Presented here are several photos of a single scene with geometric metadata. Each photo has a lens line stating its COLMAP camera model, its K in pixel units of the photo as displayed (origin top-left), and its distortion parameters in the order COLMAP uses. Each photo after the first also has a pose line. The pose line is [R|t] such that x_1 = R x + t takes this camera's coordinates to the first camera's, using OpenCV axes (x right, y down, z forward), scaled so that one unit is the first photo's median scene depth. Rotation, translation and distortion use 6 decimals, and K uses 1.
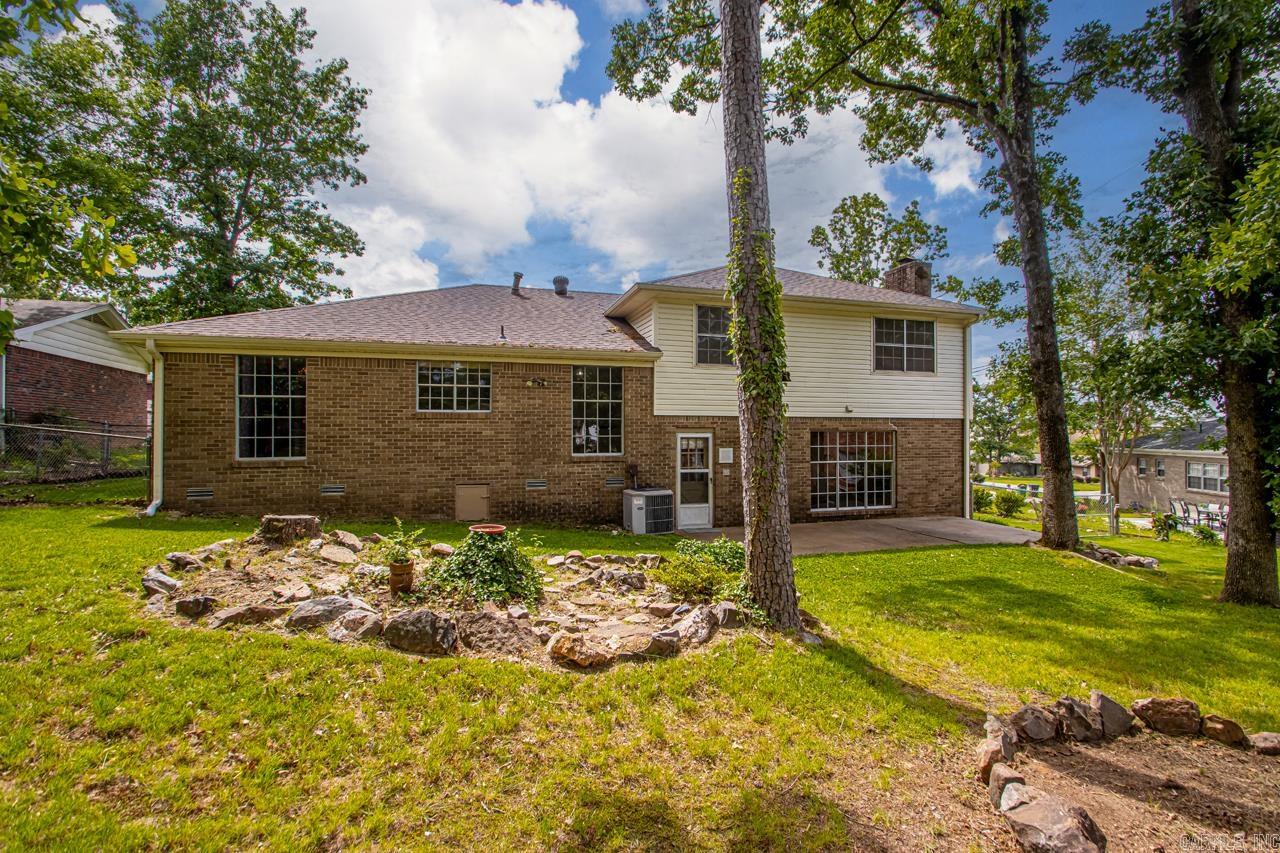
lens RADIAL K [[609.3, 0, 640.0], [0, 609.3, 426.5], [0, 0, 1]] dist [0.014757, 0.000107]
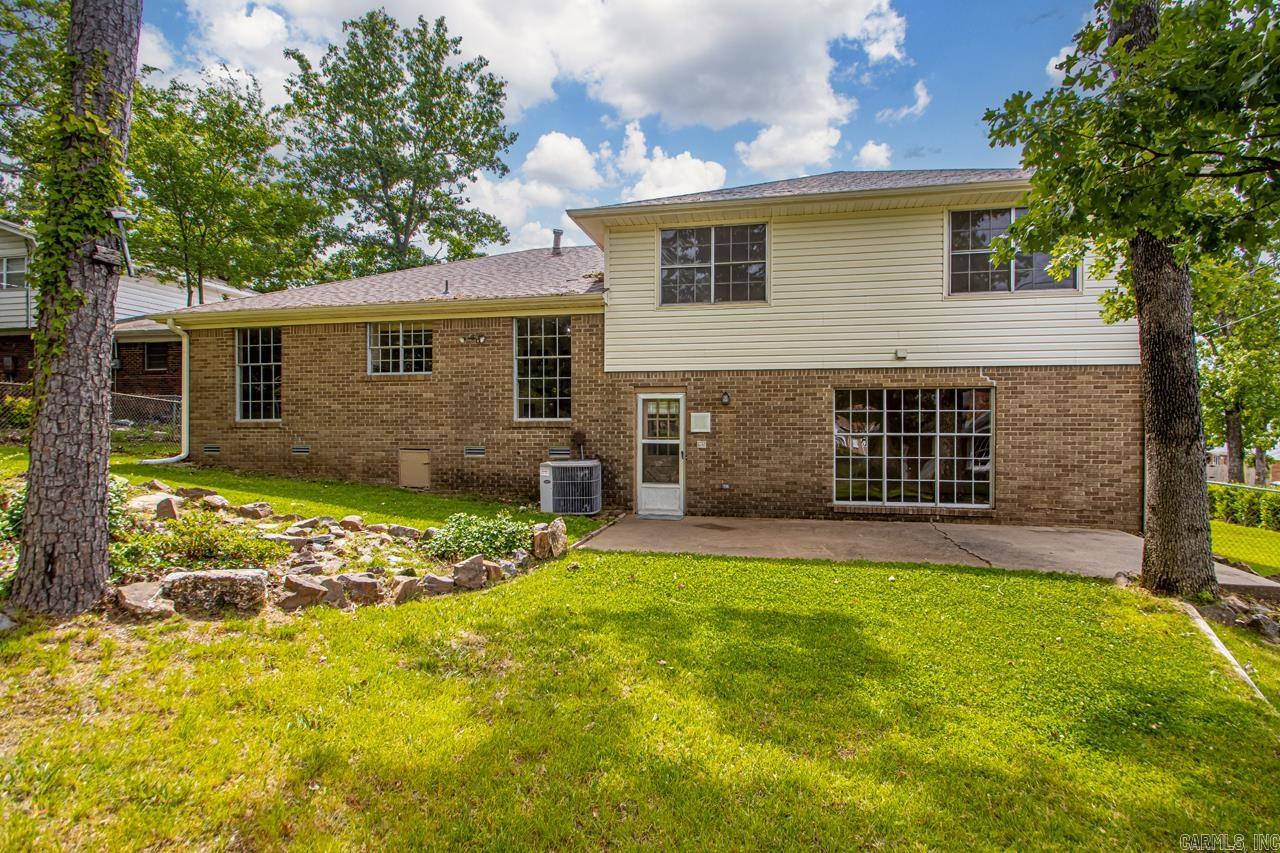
lens RADIAL K [[633.7, 0, 640.0], [0, 633.7, 426.5], [0, 0, 1]] dist [-0.002021, 0.024366]
pose [[0.872220, 0.001976, -0.489109, 0.464480], [0.002497, 0.999961, 0.008493, 0.046010], [0.489107, -0.008629, 0.872181, 0.273363]]
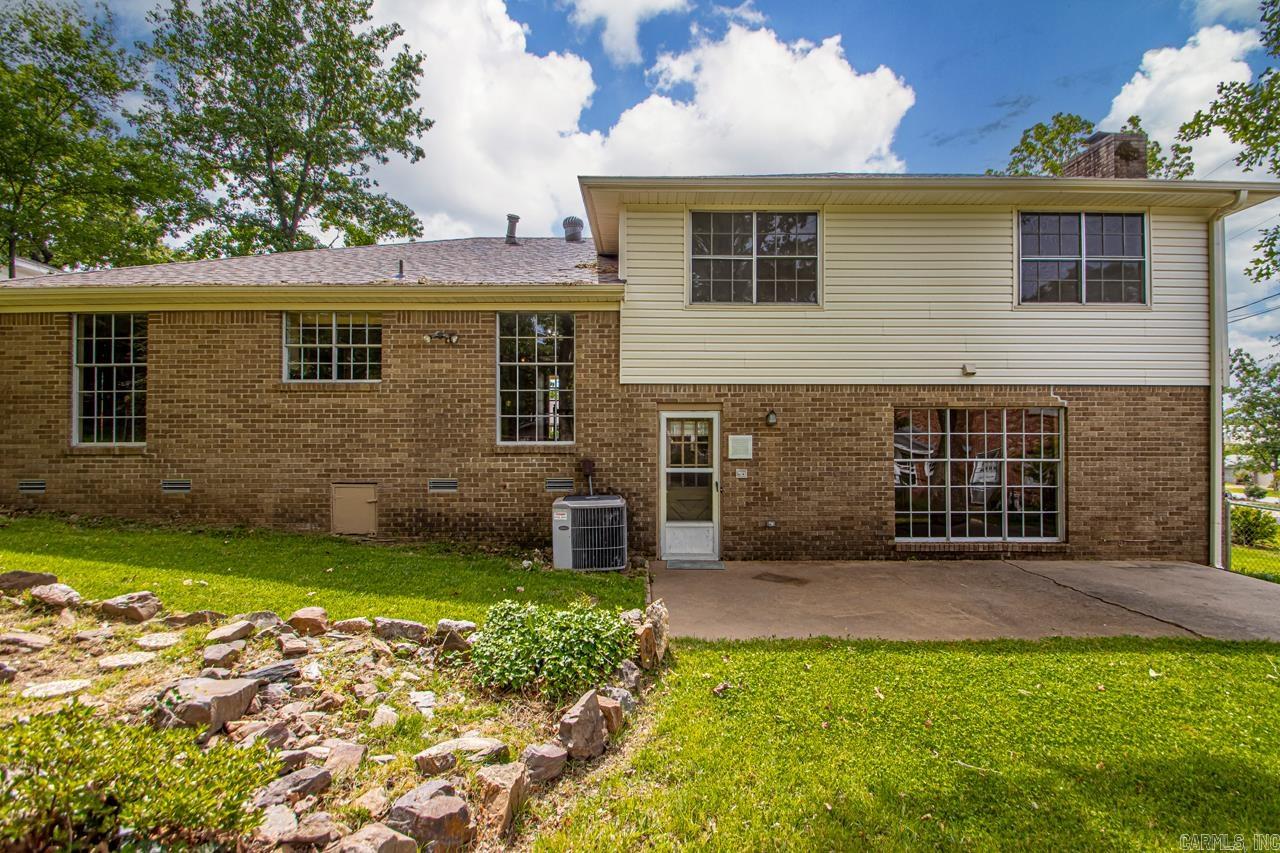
lens RADIAL K [[599.4, 0, 640.0], [0, 599.4, 426.5], [0, 0, 1]] dist [0.017542, -0.016455]
pose [[0.956470, -0.004241, -0.291799, 0.223432], [0.002716, 0.999980, -0.005630, 0.029808], [0.291817, 0.004592, 0.956463, 0.379391]]
